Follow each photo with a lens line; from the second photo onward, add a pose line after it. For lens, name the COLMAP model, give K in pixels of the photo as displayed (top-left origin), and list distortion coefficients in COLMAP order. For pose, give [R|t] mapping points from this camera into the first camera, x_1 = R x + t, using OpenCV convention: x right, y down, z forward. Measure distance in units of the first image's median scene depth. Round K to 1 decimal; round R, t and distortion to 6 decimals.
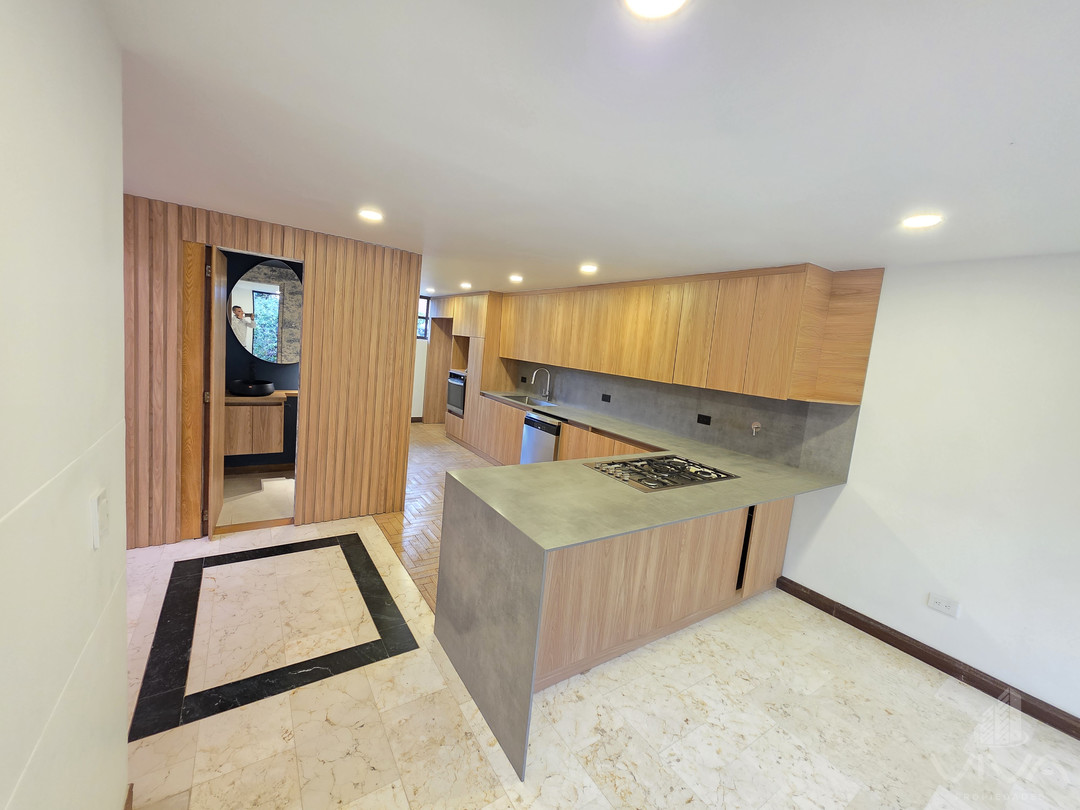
lens RADIAL K [[433.2, 0, 533.1], [0, 433.2, 398.4], [0, 0, 1]] dist [0.000580, 0.000222]
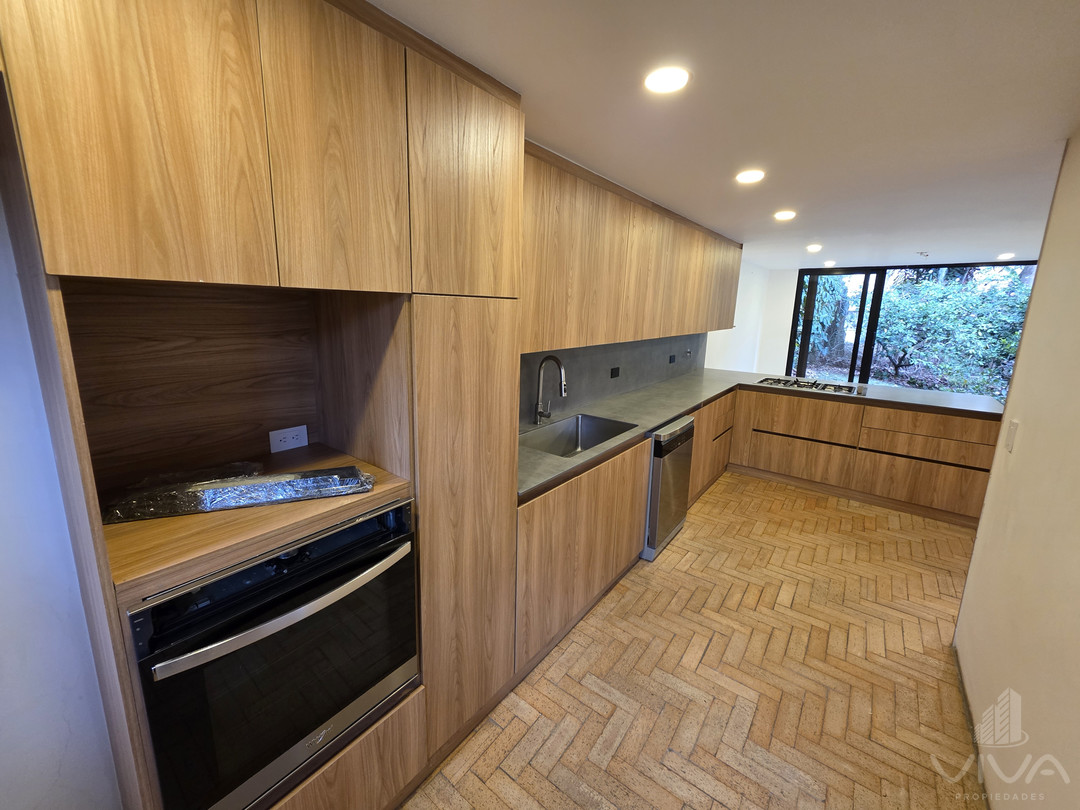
lens RADIAL K [[433.2, 0, 526.6], [0, 433.2, 396.5], [0, 0, 1]] dist [0.000580, 0.000222]
pose [[-0.304524, -0.292484, 0.906487, -0.601181], [0.070750, 0.942113, 0.327747, -0.279855], [-0.949873, 0.163941, -0.266203, 1.788077]]
